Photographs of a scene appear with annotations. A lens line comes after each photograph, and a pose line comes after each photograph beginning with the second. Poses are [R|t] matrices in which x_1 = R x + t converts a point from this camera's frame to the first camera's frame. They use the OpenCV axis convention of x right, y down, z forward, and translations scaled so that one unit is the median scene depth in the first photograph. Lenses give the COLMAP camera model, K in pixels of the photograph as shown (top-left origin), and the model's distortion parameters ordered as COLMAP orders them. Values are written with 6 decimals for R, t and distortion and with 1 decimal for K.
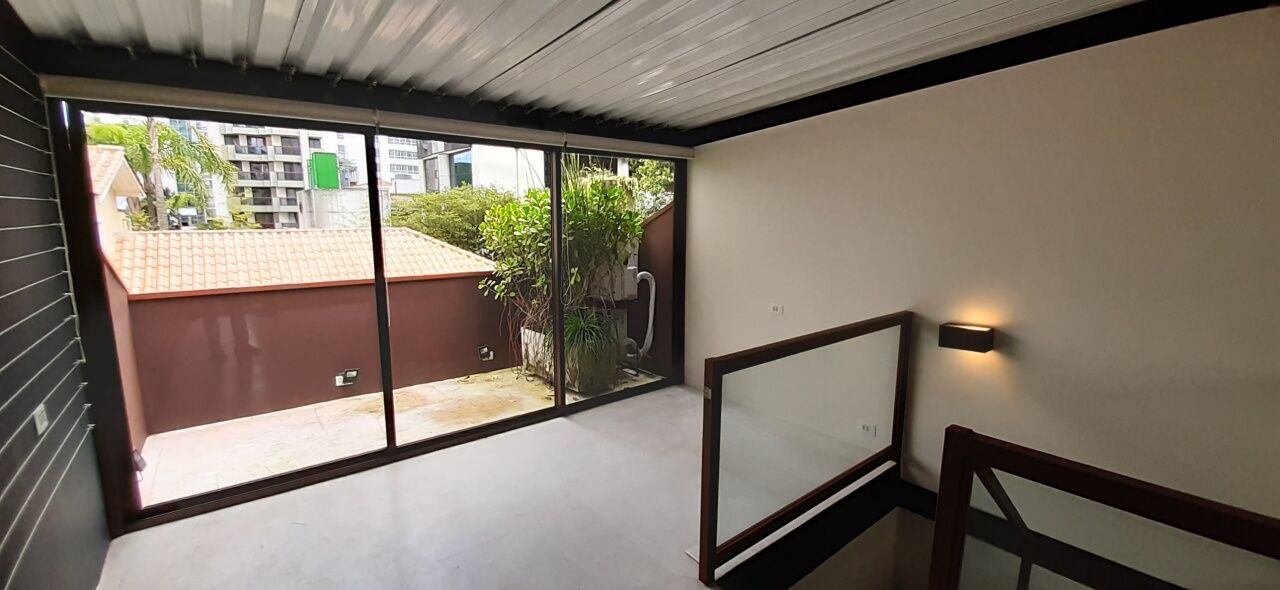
lens RADIAL K [[512.0, 0, 644.3], [0, 512.0, 293.7], [0, 0, 1]] dist [-0.016053, -0.002883]
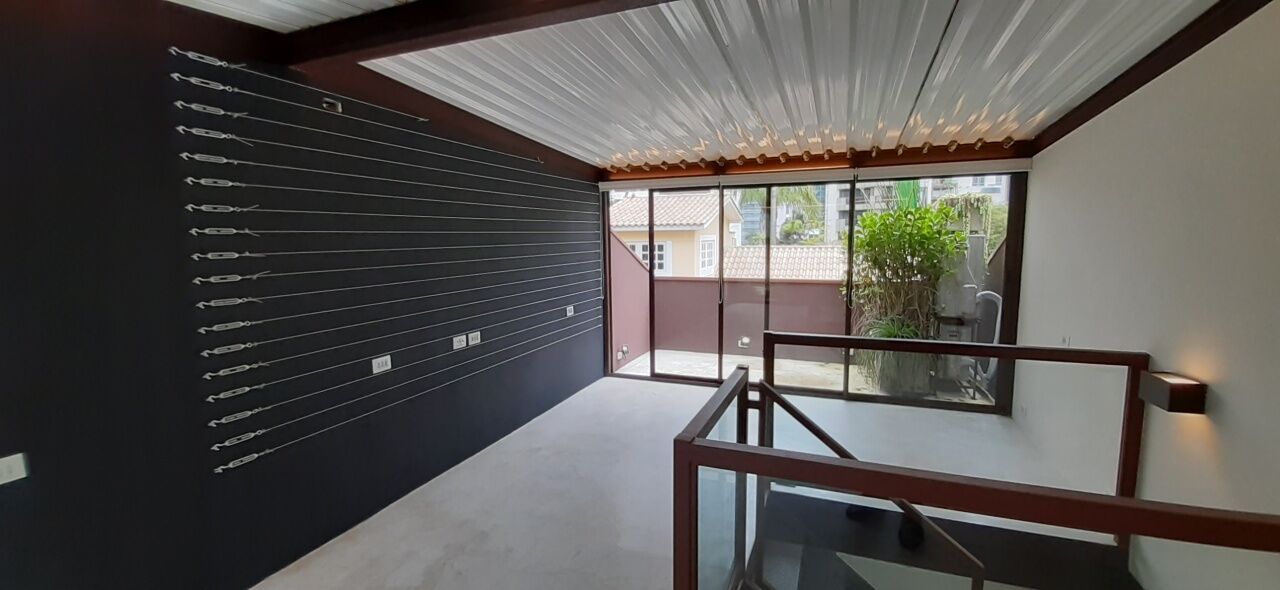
lens RADIAL K [[512.0, 0, 638.5], [0, 512.0, 296.9], [0, 0, 1]] dist [-0.016053, -0.002883]
pose [[0.485376, 0.089015, -0.869762, 0.513078], [-0.112149, 0.992924, 0.039035, 0.004051], [0.867083, 0.078596, 0.491925, -0.031461]]
